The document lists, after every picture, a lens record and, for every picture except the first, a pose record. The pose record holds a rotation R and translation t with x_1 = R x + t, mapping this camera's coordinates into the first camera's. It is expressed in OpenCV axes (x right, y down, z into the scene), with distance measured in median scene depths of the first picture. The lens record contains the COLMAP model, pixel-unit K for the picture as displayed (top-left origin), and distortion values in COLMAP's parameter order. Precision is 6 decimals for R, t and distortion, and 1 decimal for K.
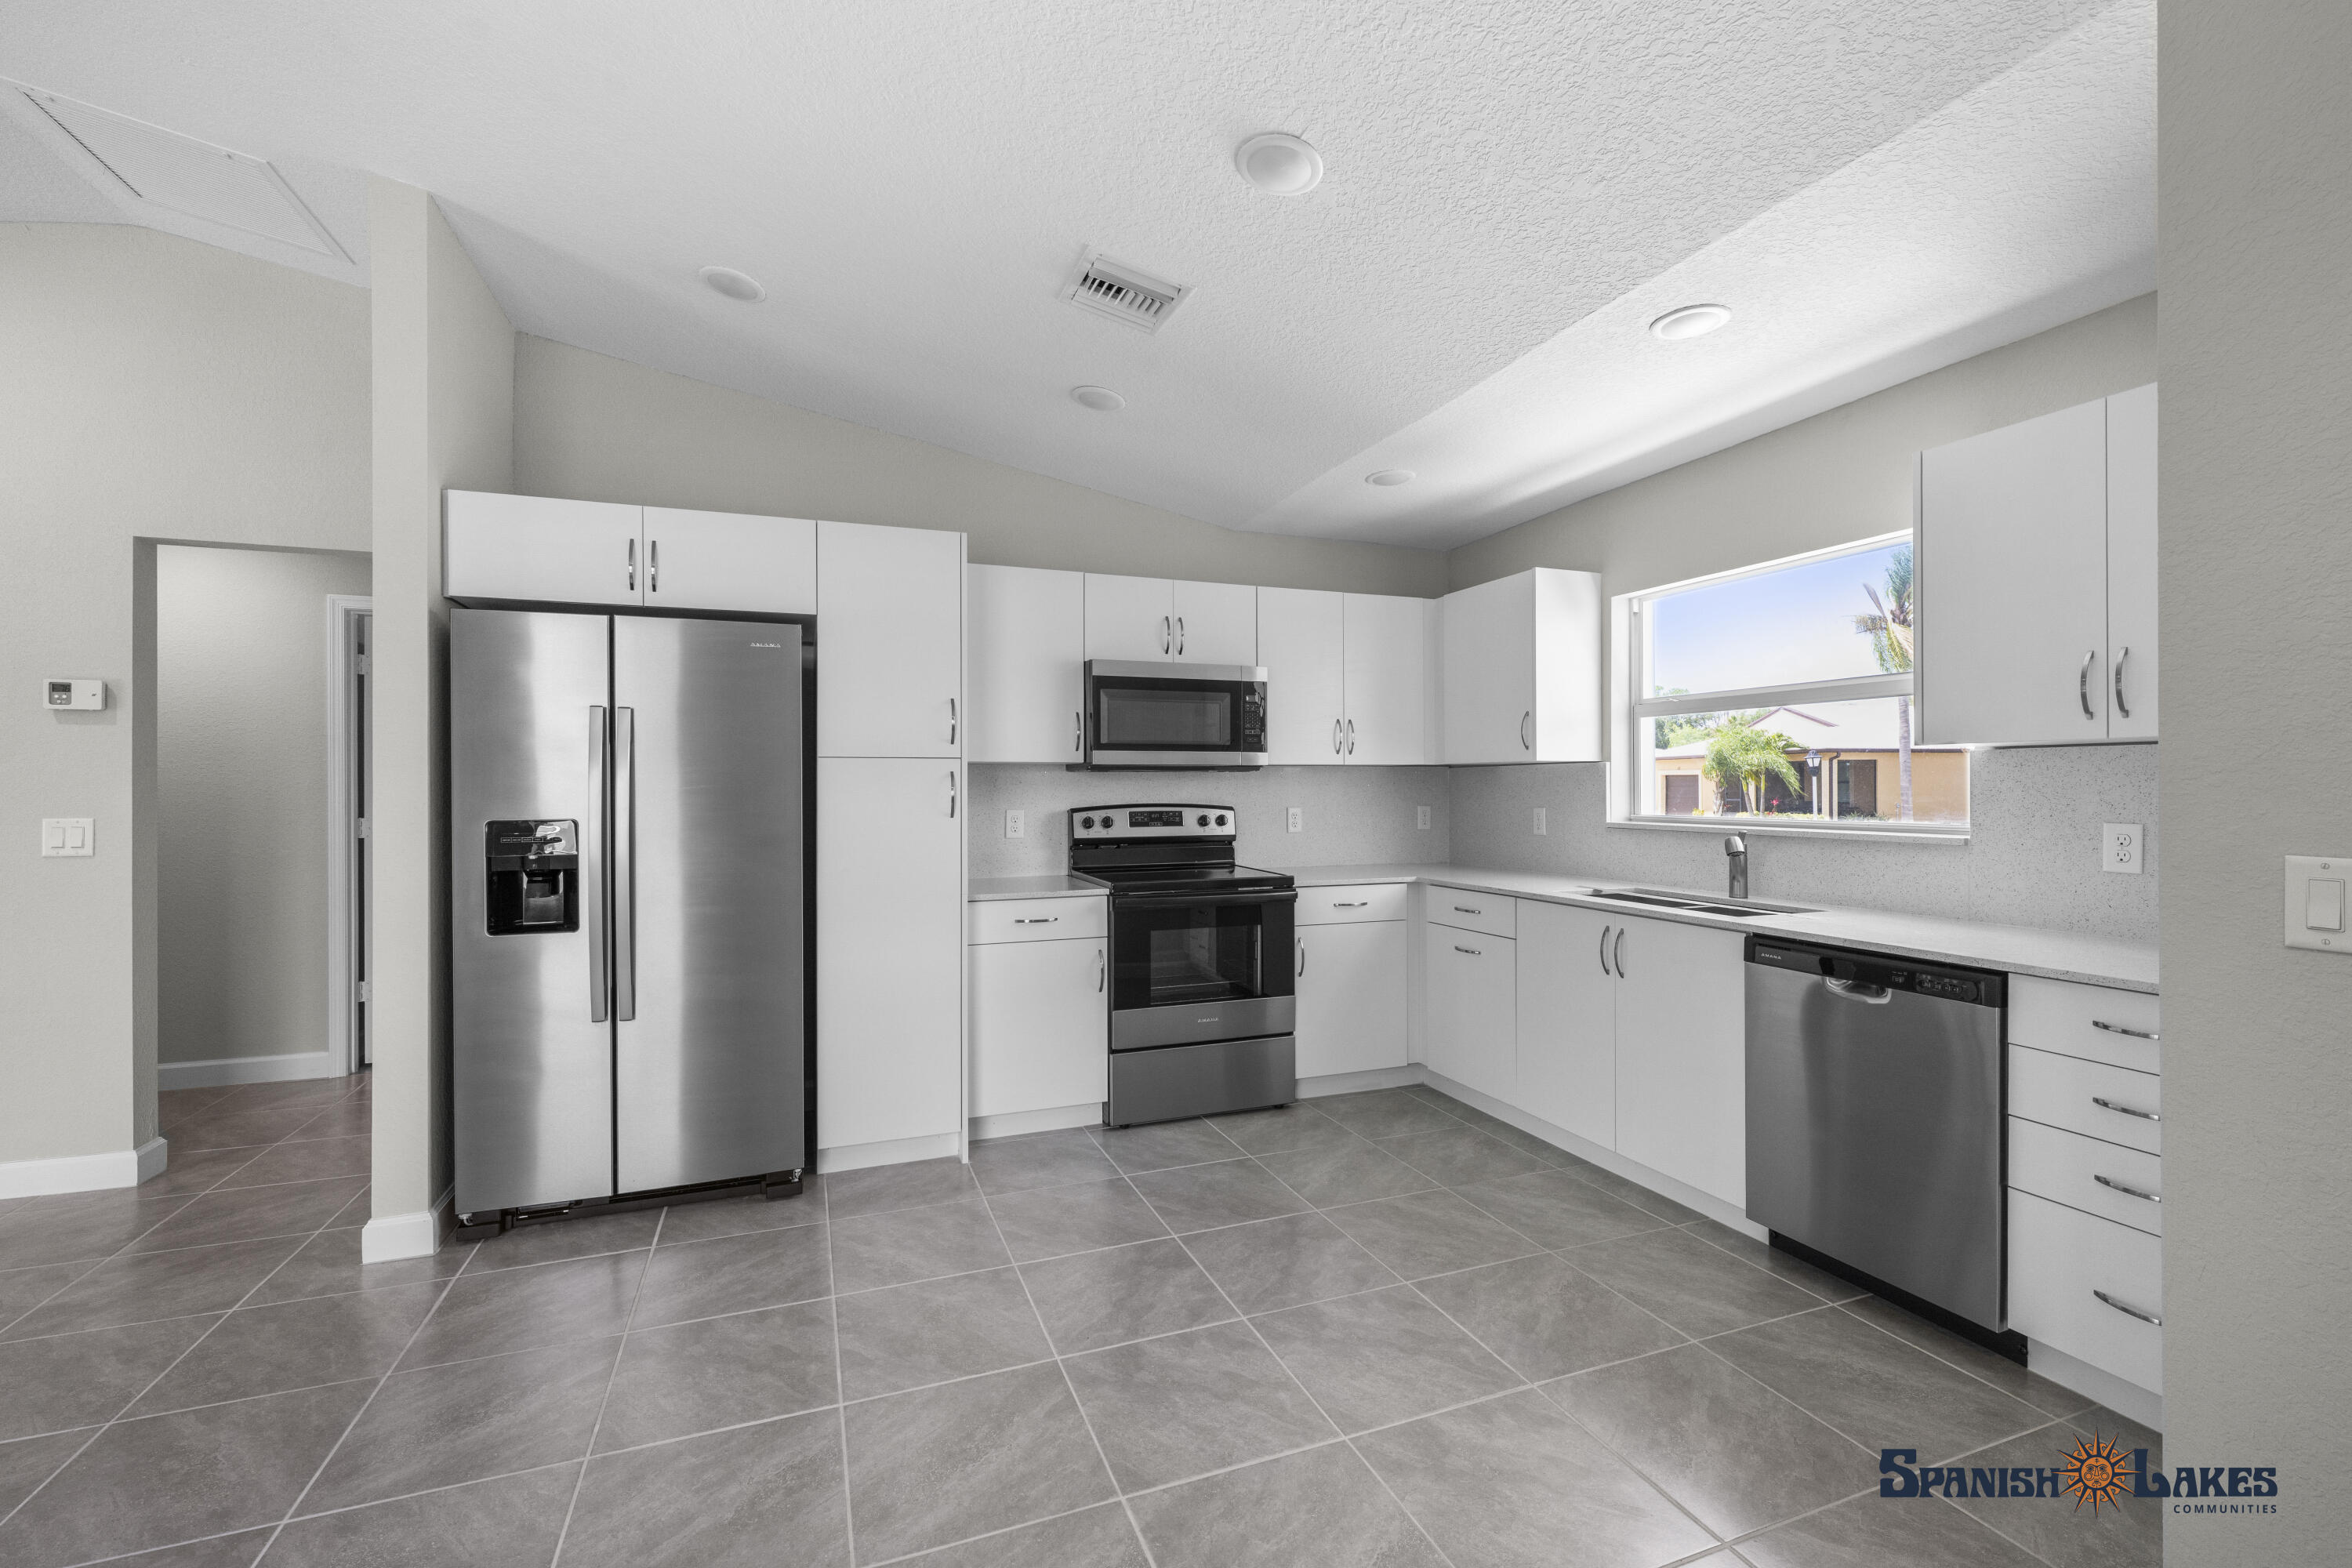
lens RADIAL K [[995.2, 0, 1161.4], [0, 995.2, 786.1], [0, 0, 1]] dist [-0.000413, -0.000166]
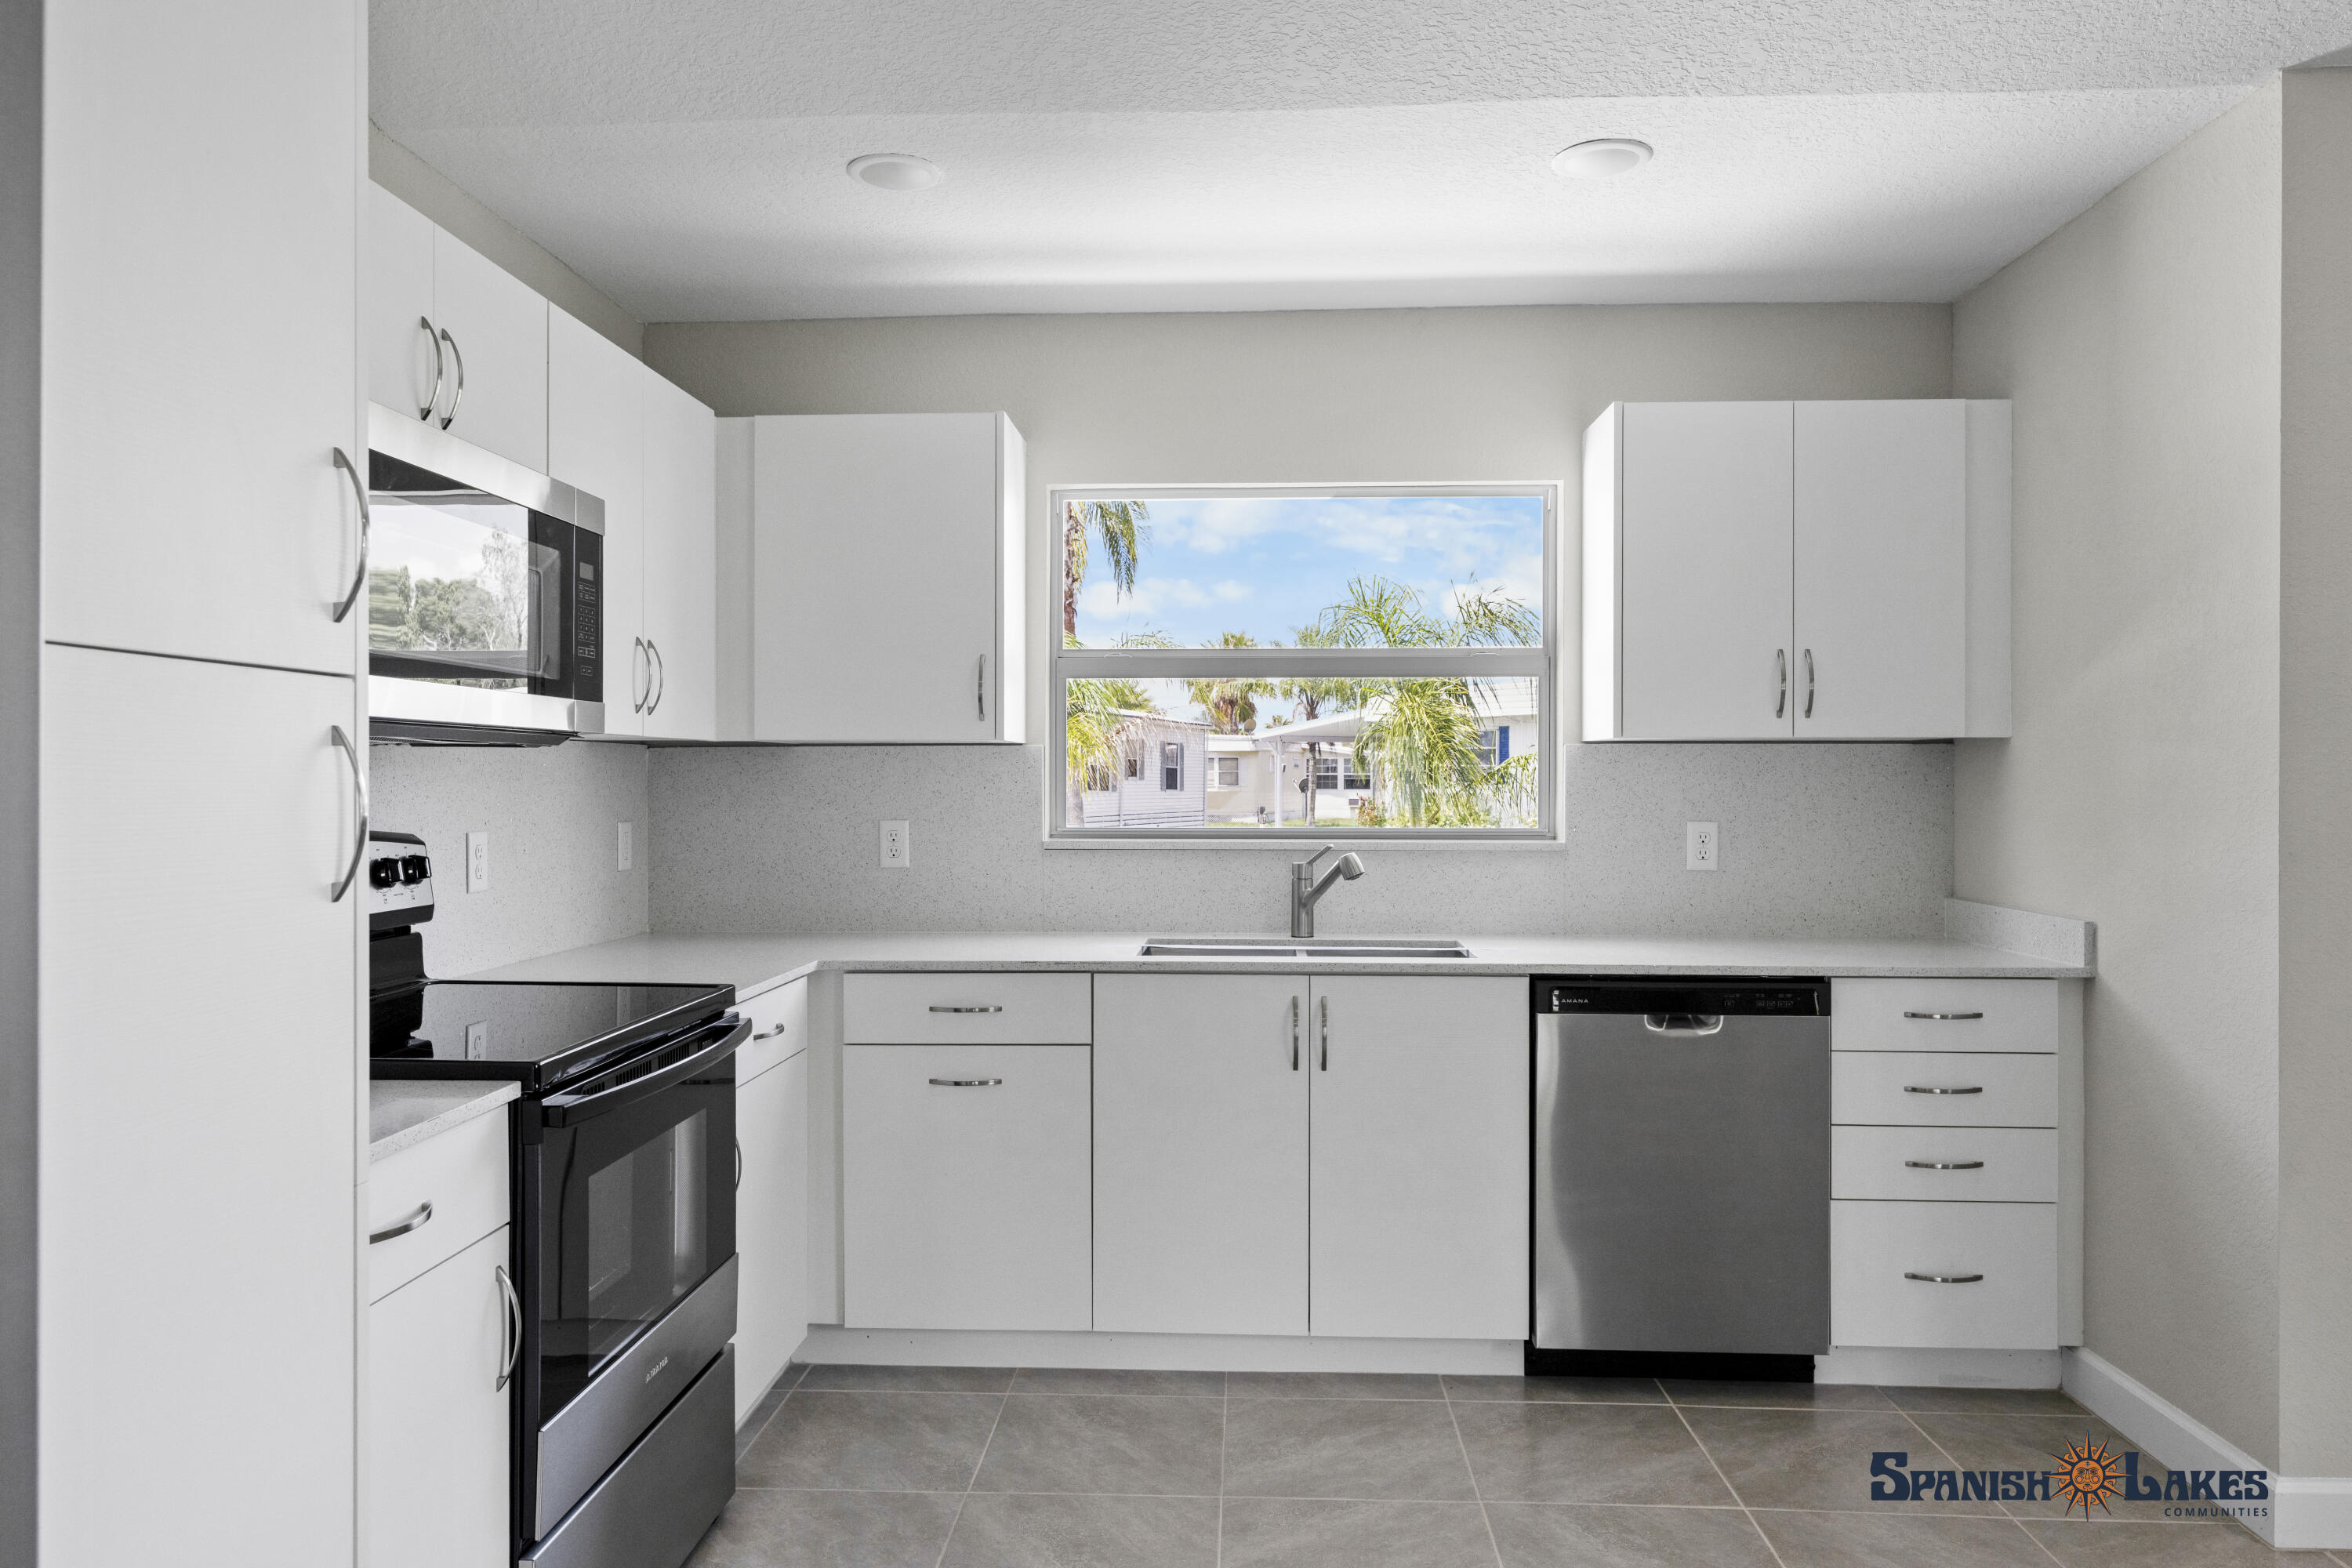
lens RADIAL K [[1551.6, 0, 1180.2], [0, 1551.6, 779.9], [0, 0, 1]] dist [-0.002401, -0.000902]
pose [[0.391698, 0.003531, 0.920087, -0.454744], [-0.000273, 0.999993, -0.003721, 0.001270], [-0.920094, 0.001206, 0.391697, 0.578075]]
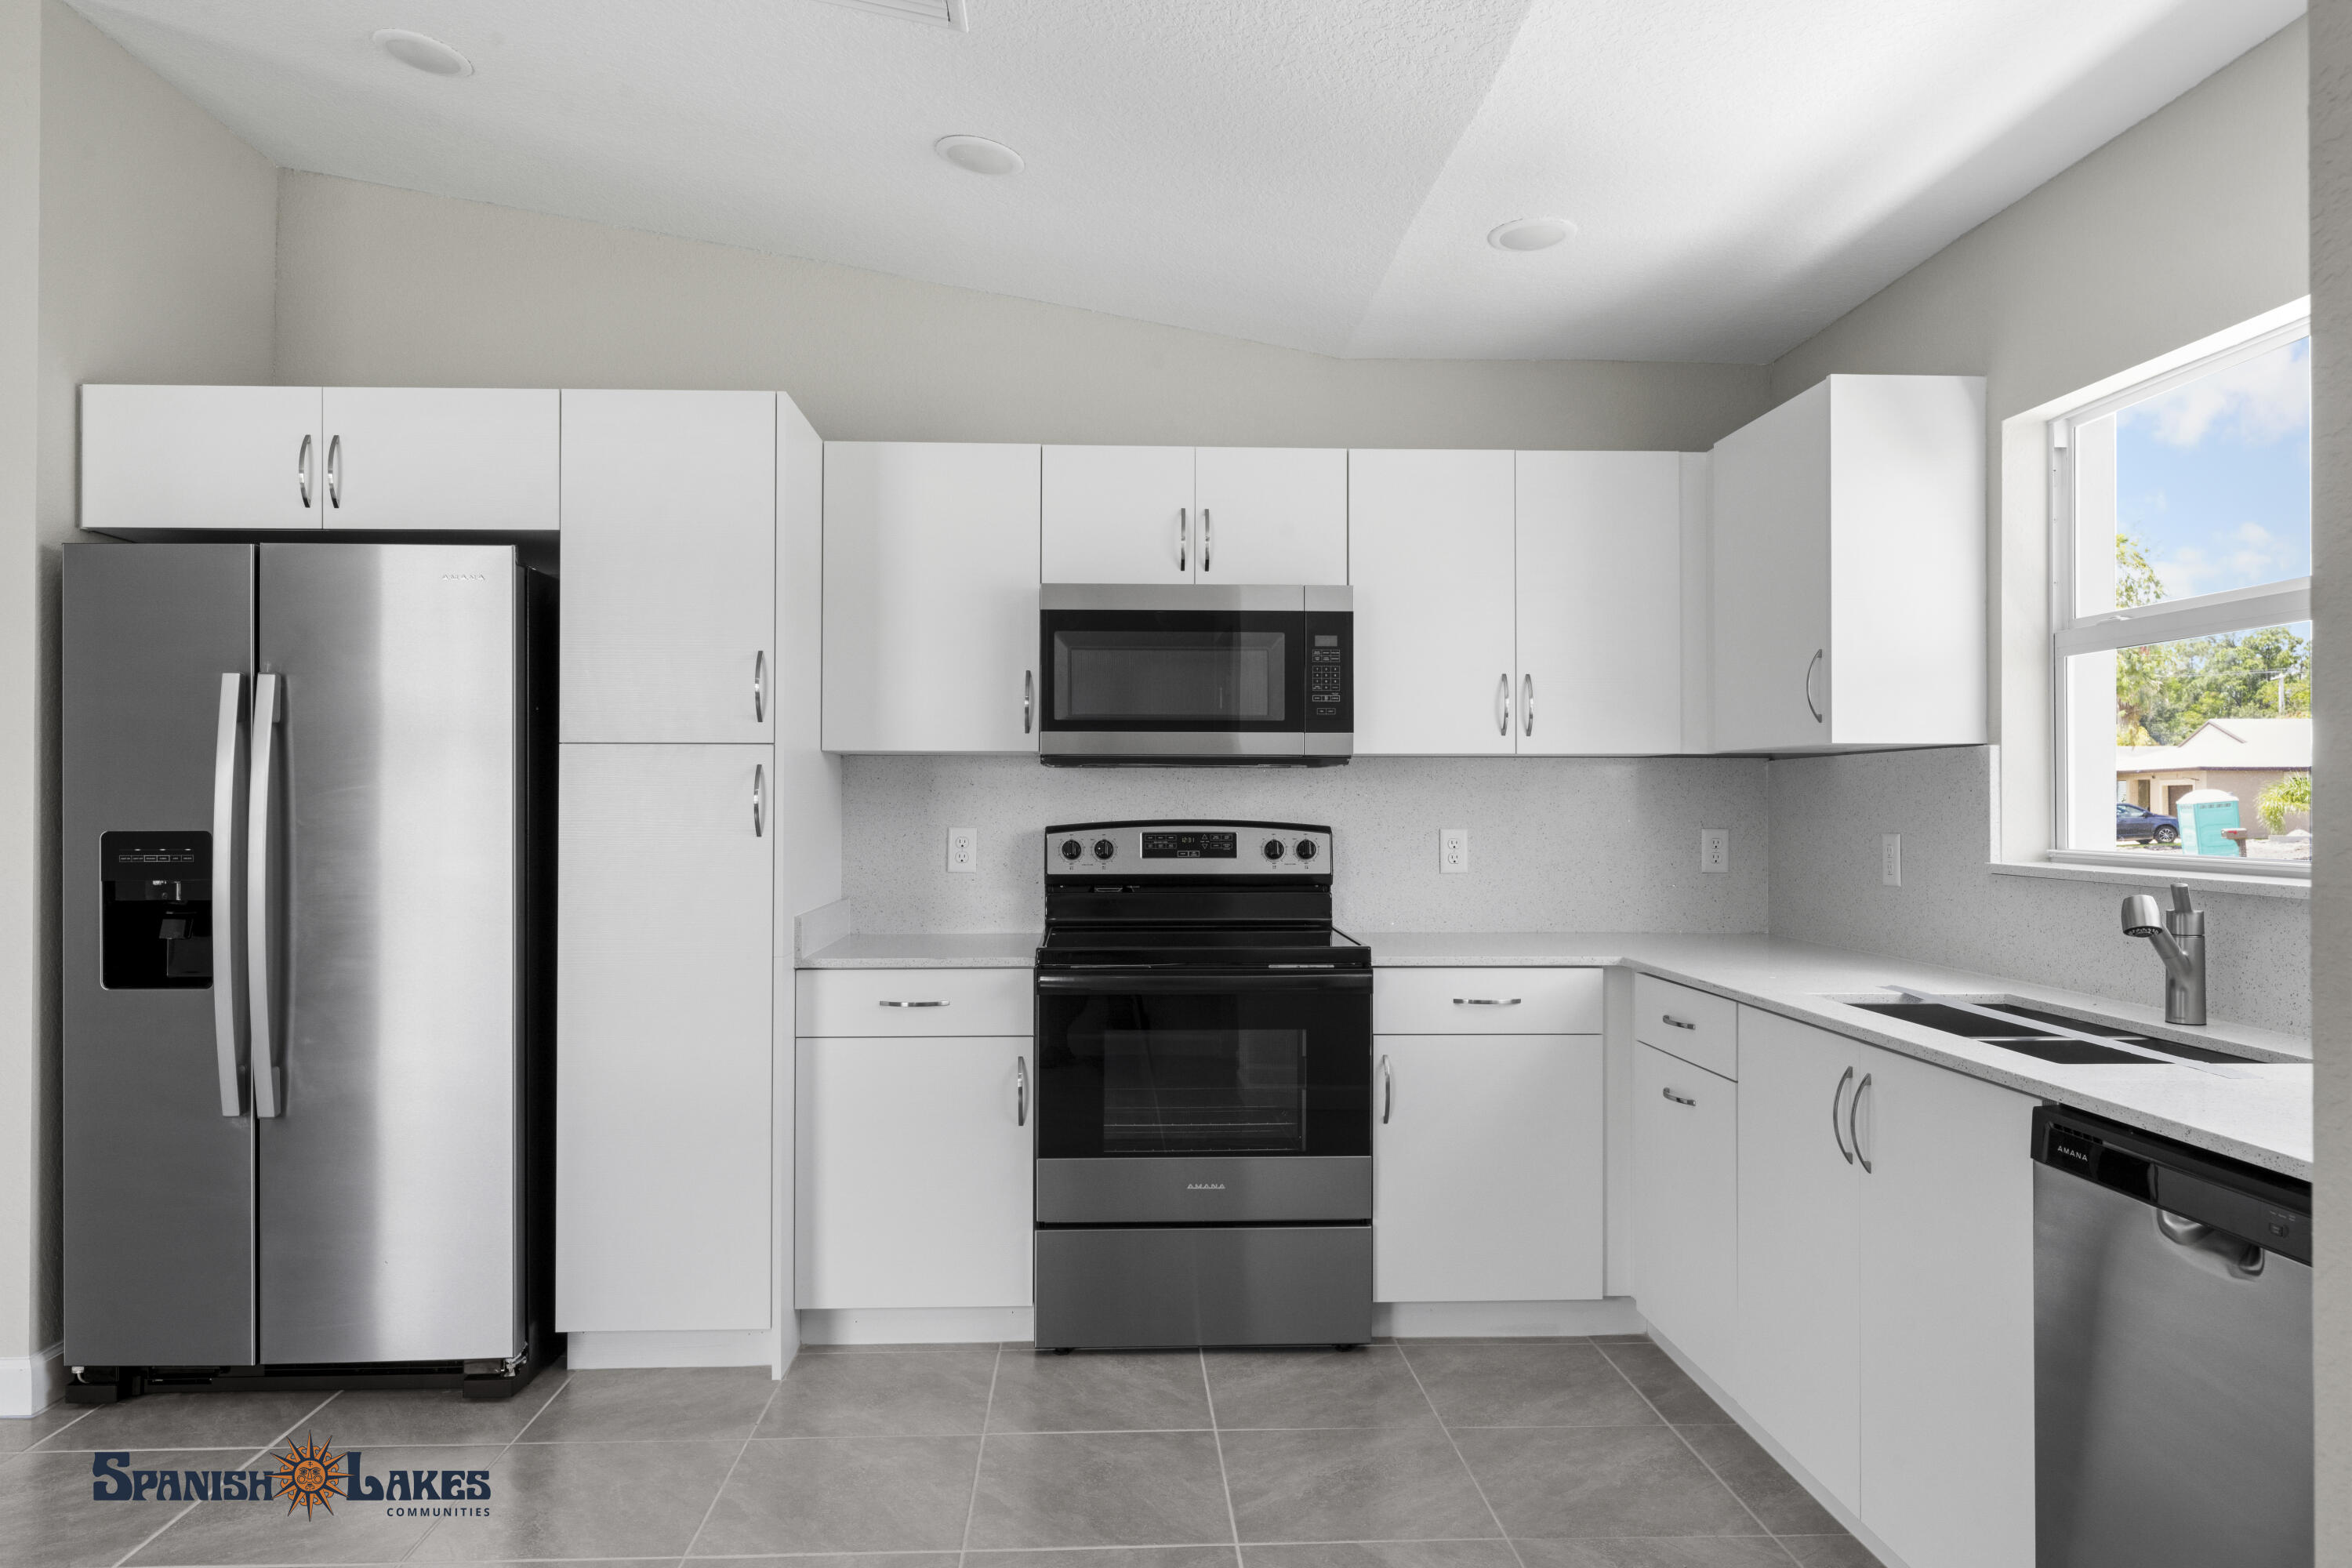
lens RADIAL K [[1513.5, 0, 1155.5], [0, 1513.5, 792.1], [0, 0, 1]] dist [-0.006398, 0.002702]
pose [[0.949934, 0.002360, -0.312440, 0.306475], [-0.004064, 0.999980, -0.004803, 0.006100], [0.312423, 0.005833, 0.949925, 0.142259]]
